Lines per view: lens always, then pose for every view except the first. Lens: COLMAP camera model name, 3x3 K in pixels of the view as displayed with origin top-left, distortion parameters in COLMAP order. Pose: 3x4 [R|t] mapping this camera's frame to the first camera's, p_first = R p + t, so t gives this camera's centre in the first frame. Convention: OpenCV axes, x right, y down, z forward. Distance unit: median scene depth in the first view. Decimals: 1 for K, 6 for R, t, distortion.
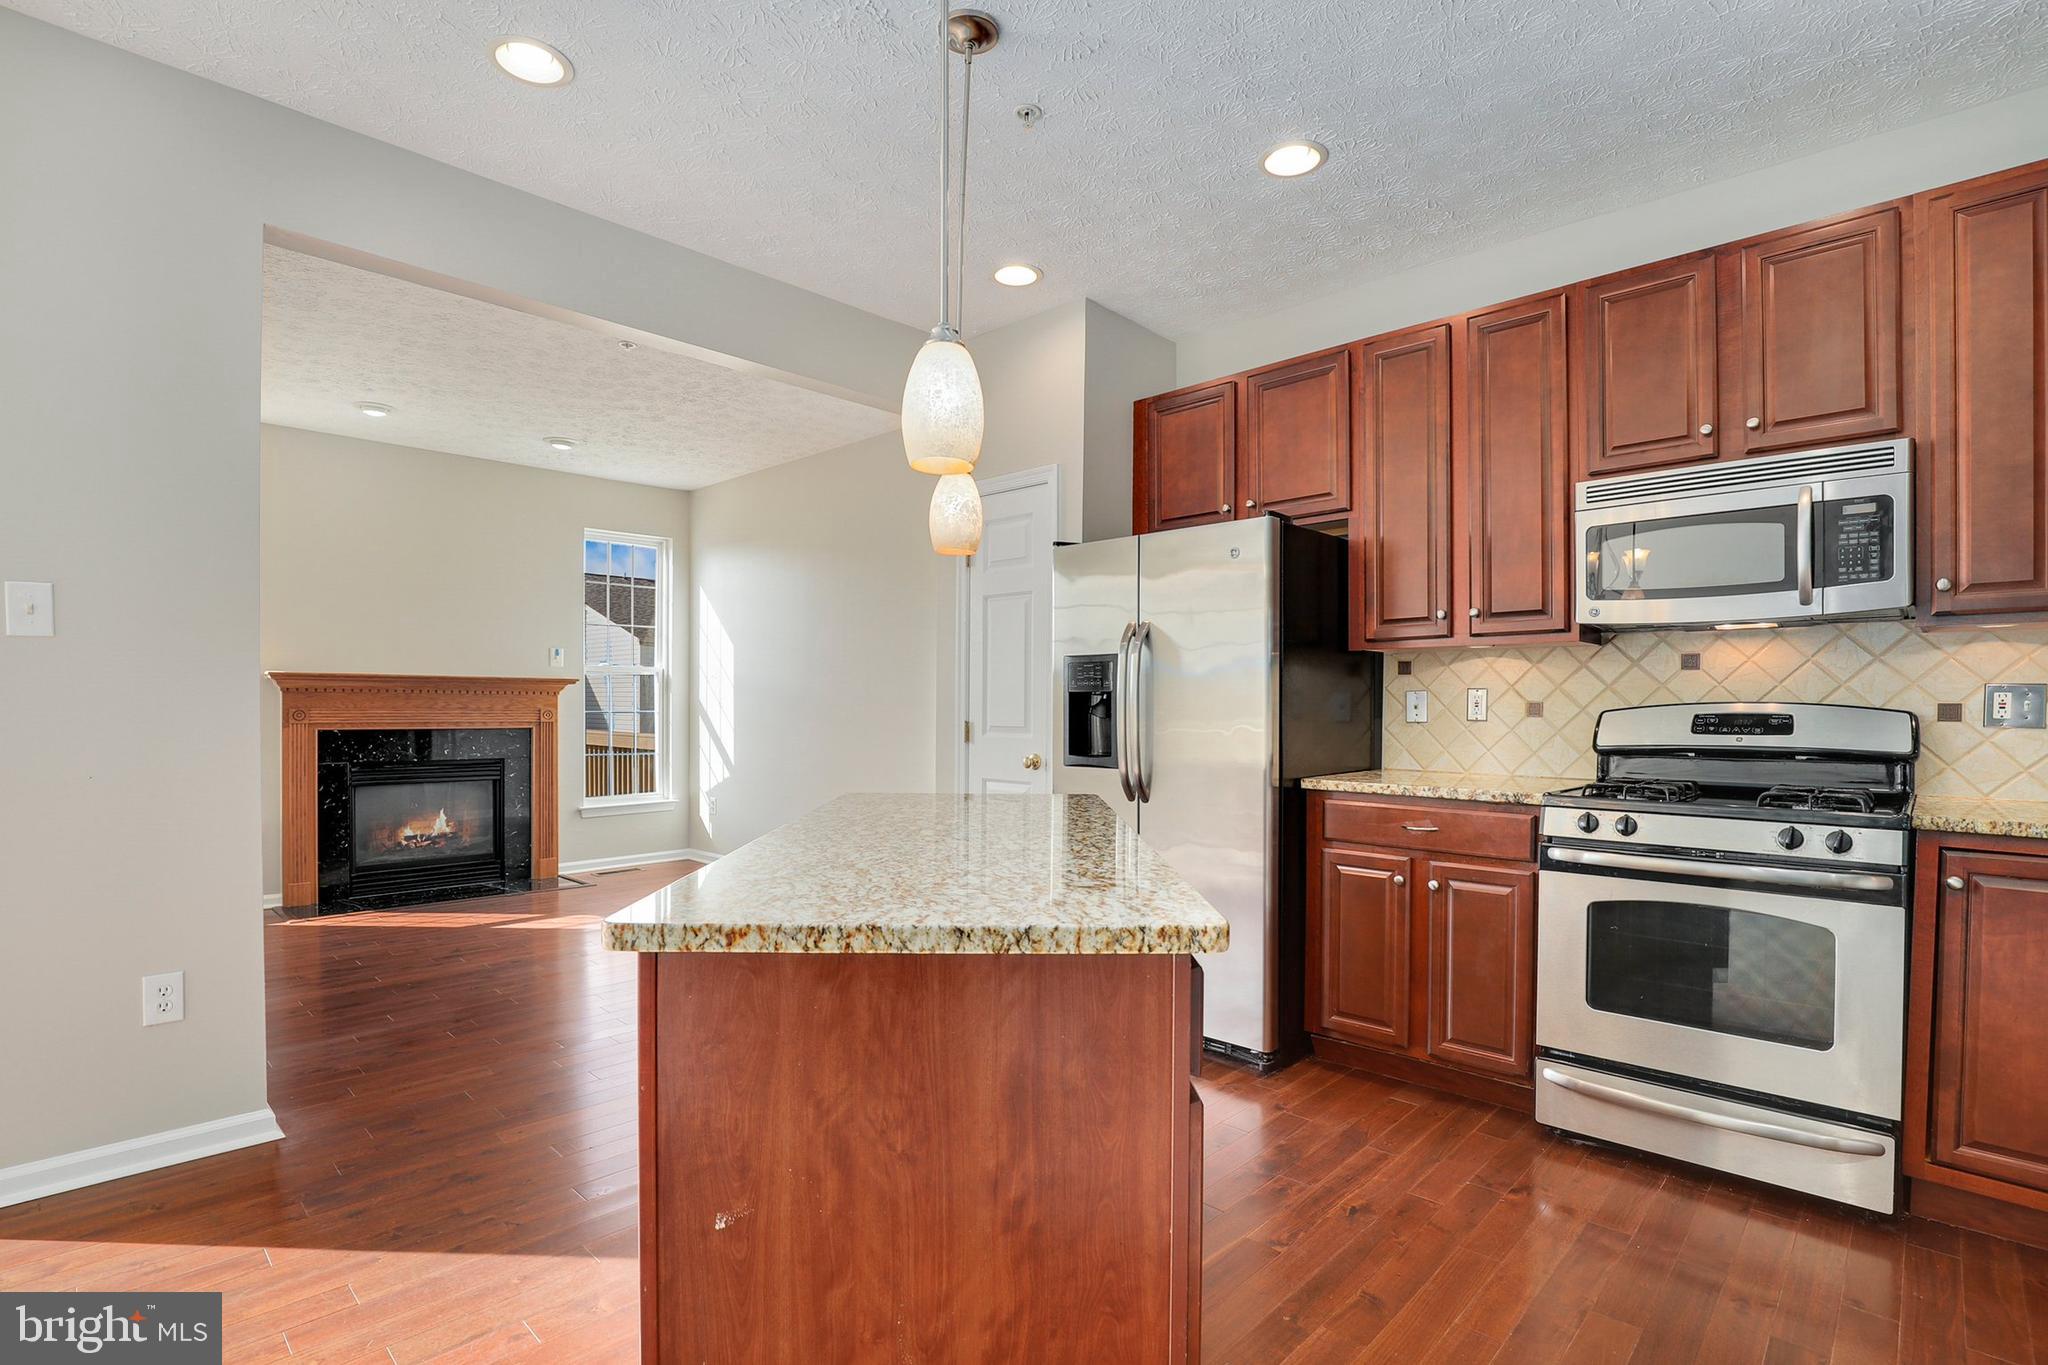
lens RADIAL K [[954.7, 0, 1051.5], [0, 954.7, 711.9], [0, 0, 1]] dist [-0.025133, 0.002501]
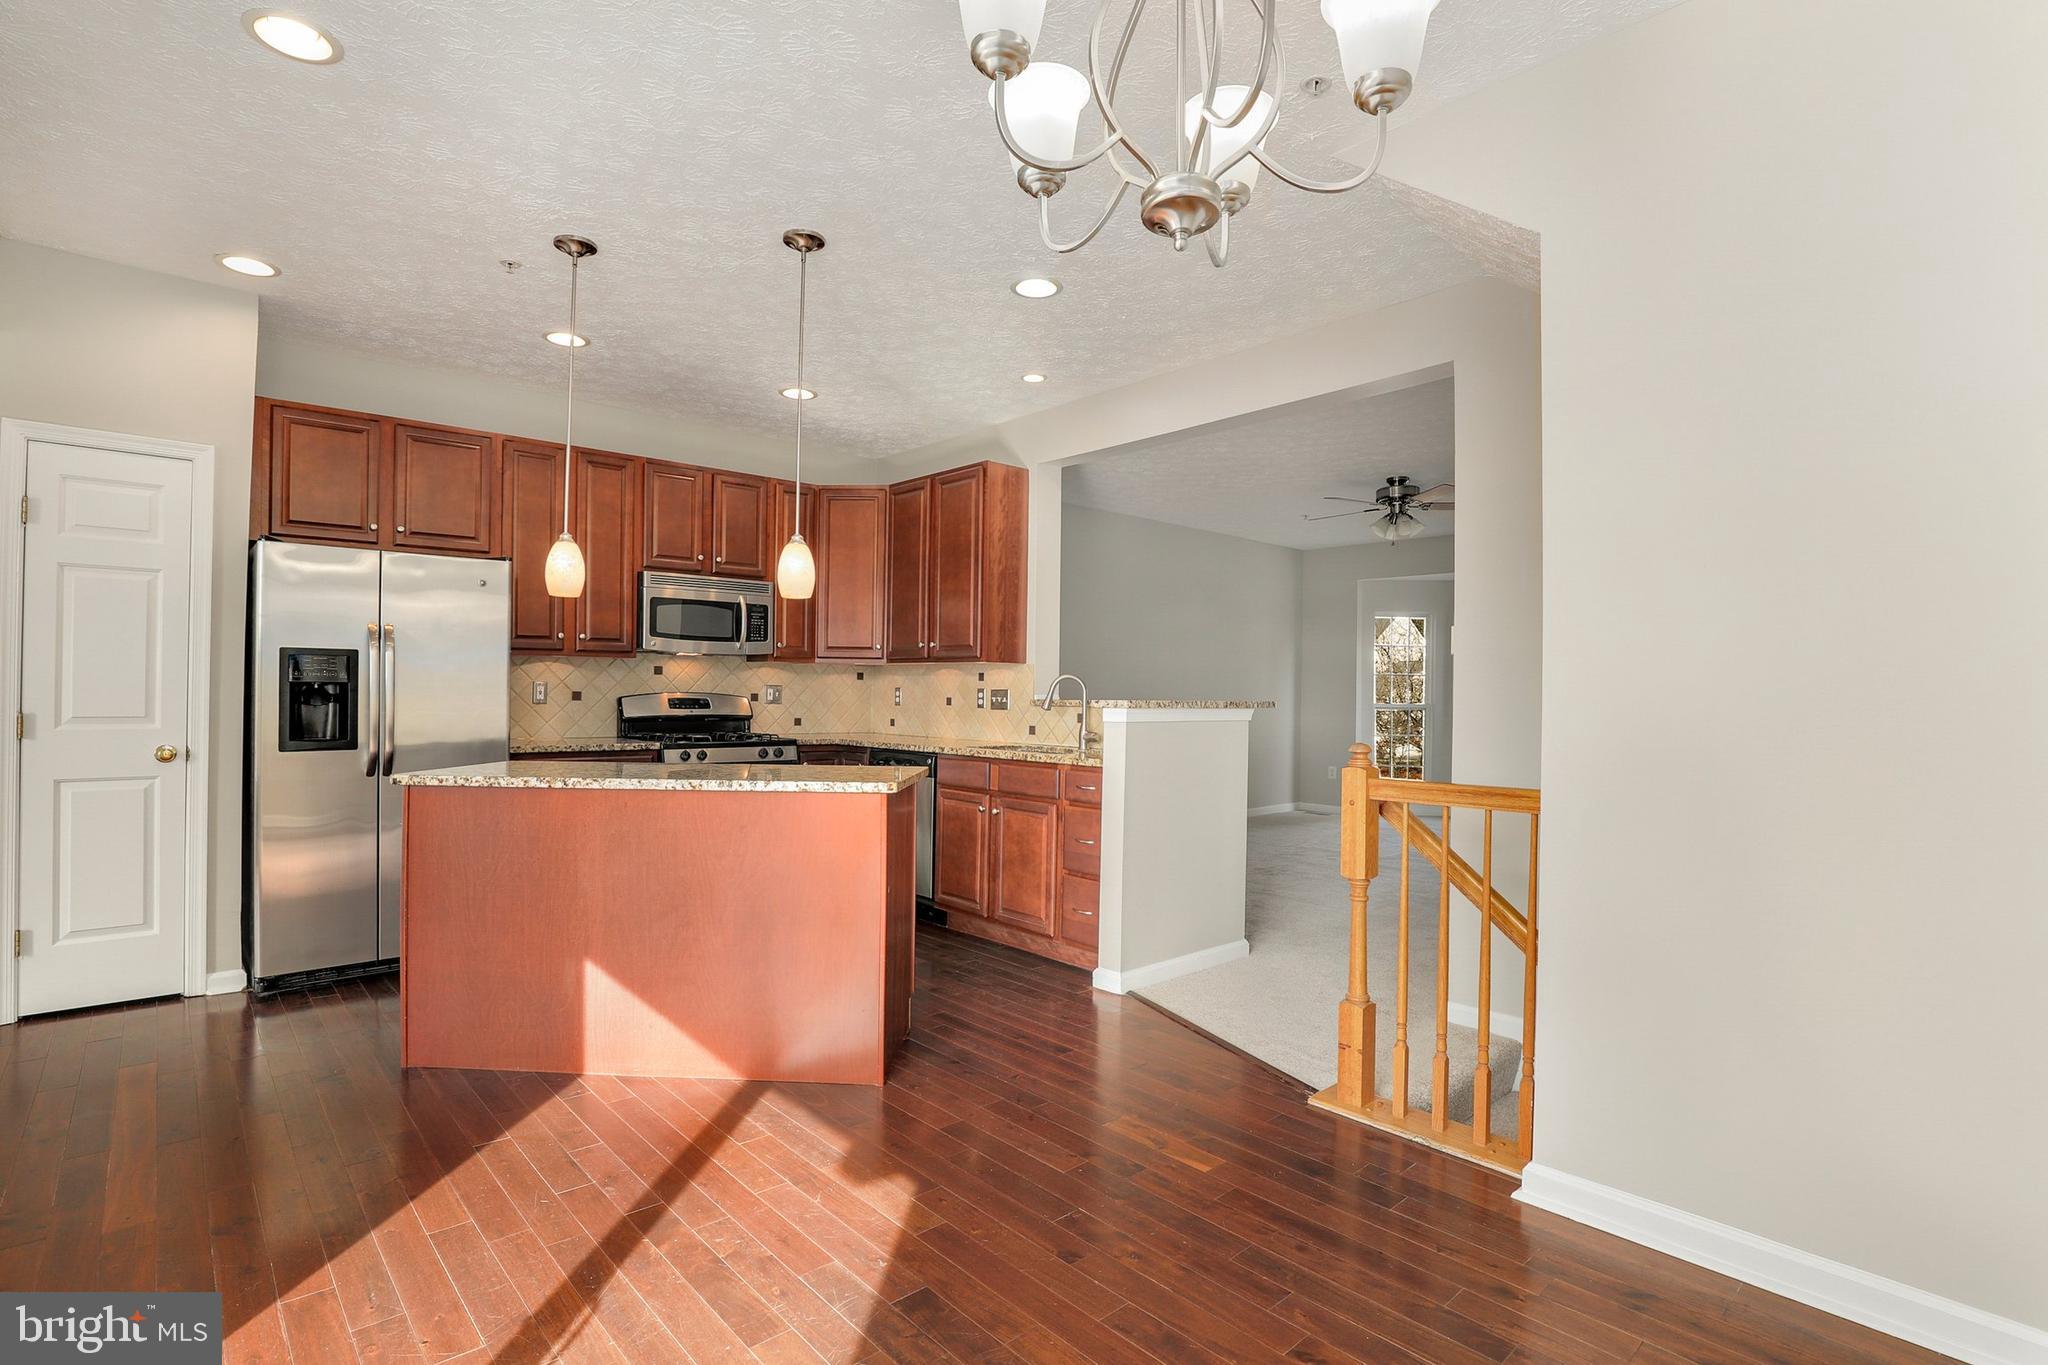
lens RADIAL K [[954.7, 0, 1014.2], [0, 954.7, 688.4], [0, 0, 1]] dist [-0.025133, 0.002501]
pose [[0.068696, 0.001466, 0.997637, -1.206019], [-0.005366, 0.999985, -0.001100, -0.020074], [-0.997623, -0.005278, 0.068703, 0.181834]]
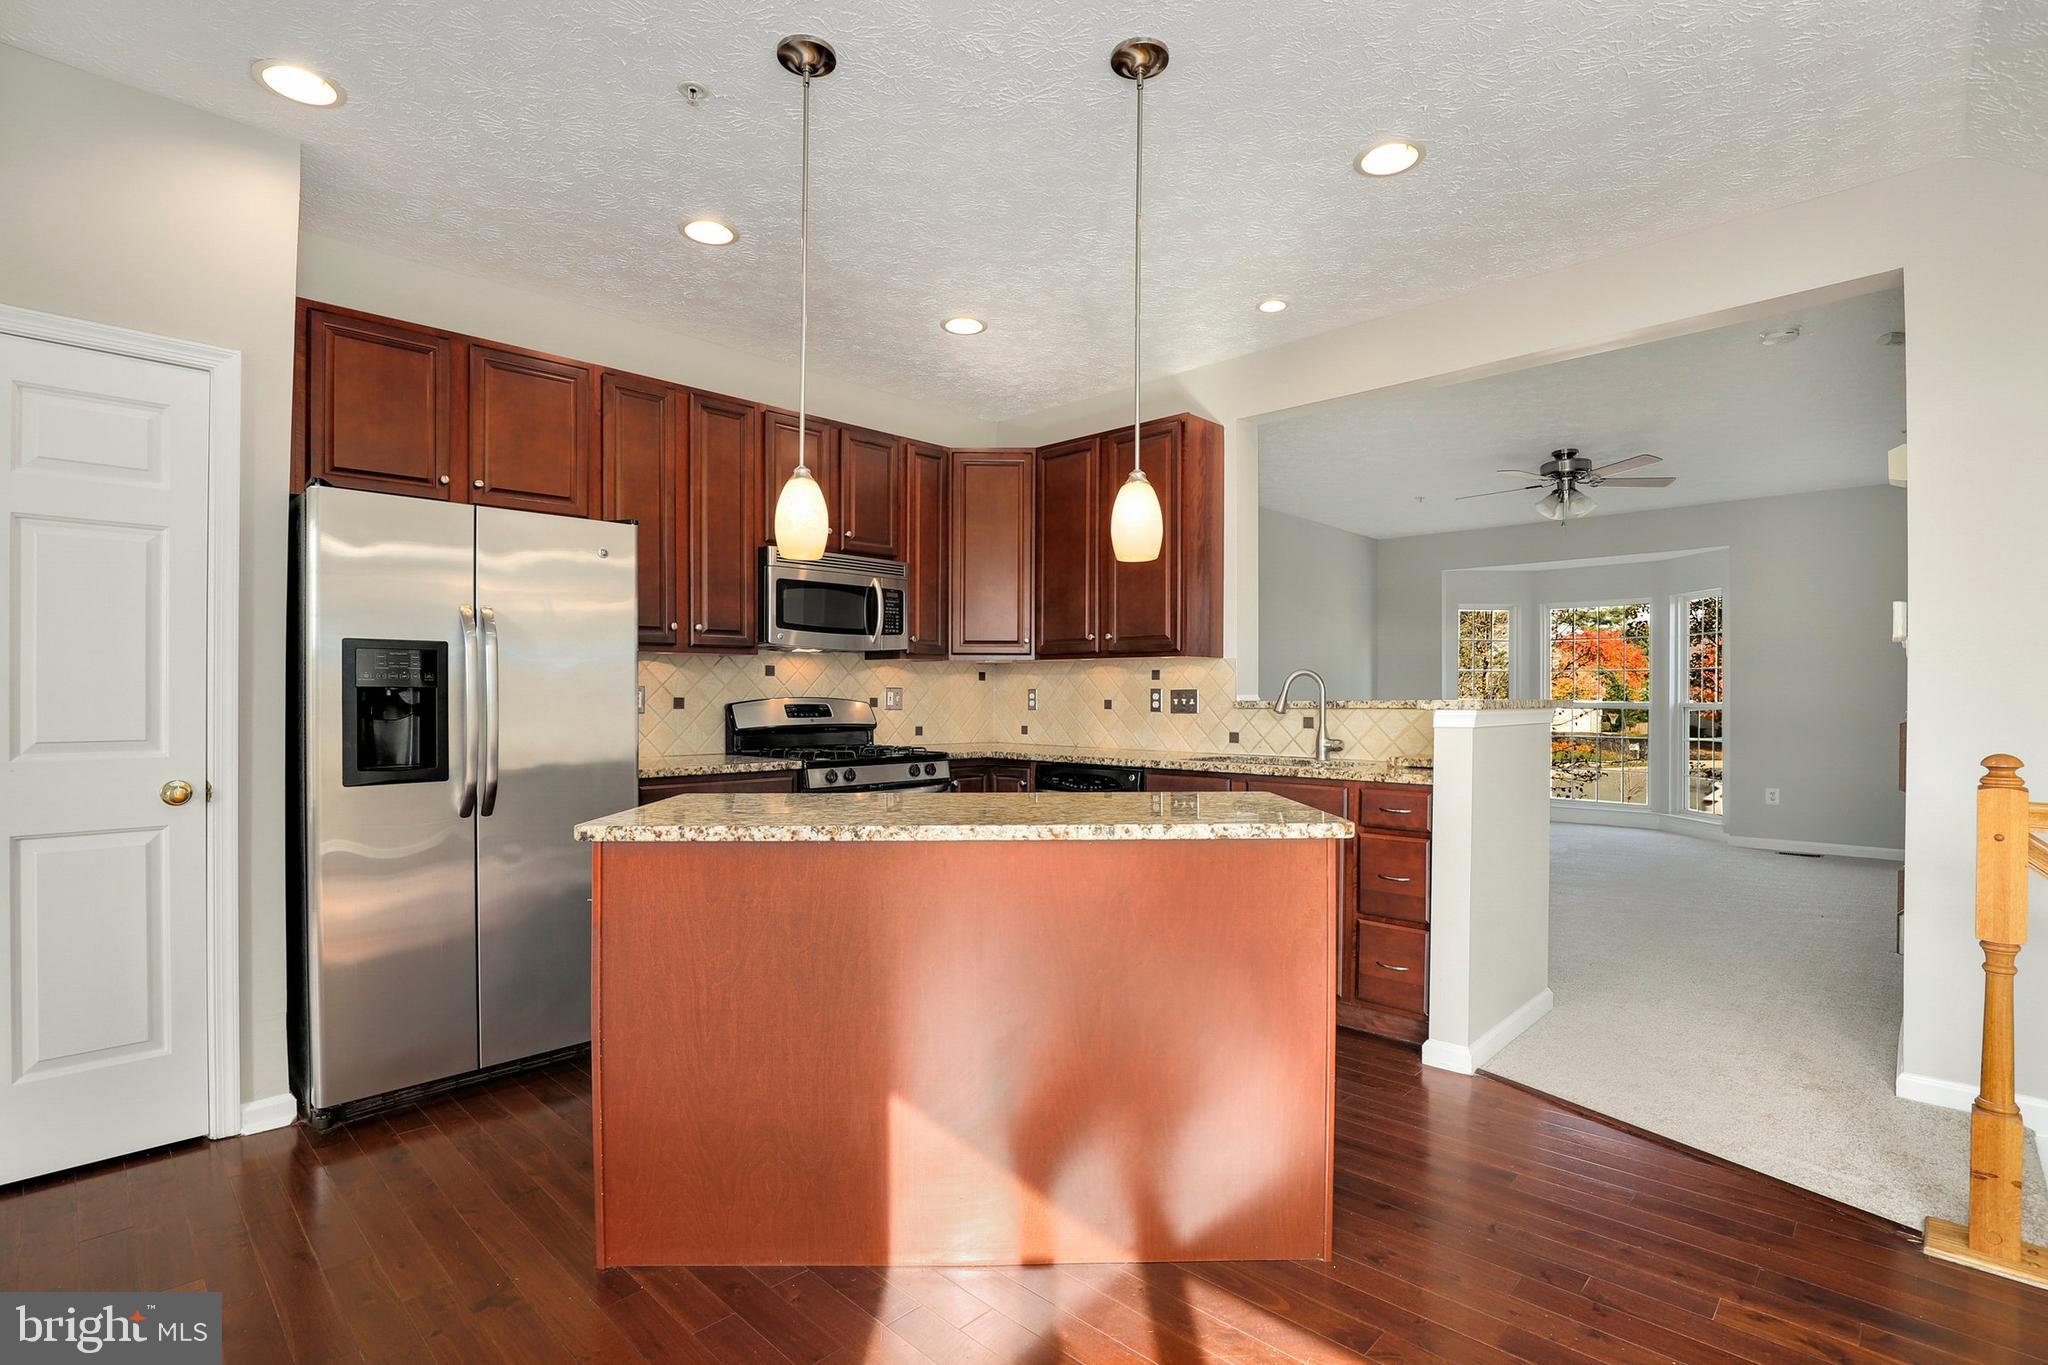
lens RADIAL K [[954.7, 0, 1032.9], [0, 954.7, 695.1], [0, 0, 1]] dist [-0.025133, 0.002501]
pose [[0.000962, -0.003039, 0.999995, -0.896953], [0.005920, 0.999978, 0.003033, -0.016665], [-0.999982, 0.005917, 0.000980, 0.609409]]
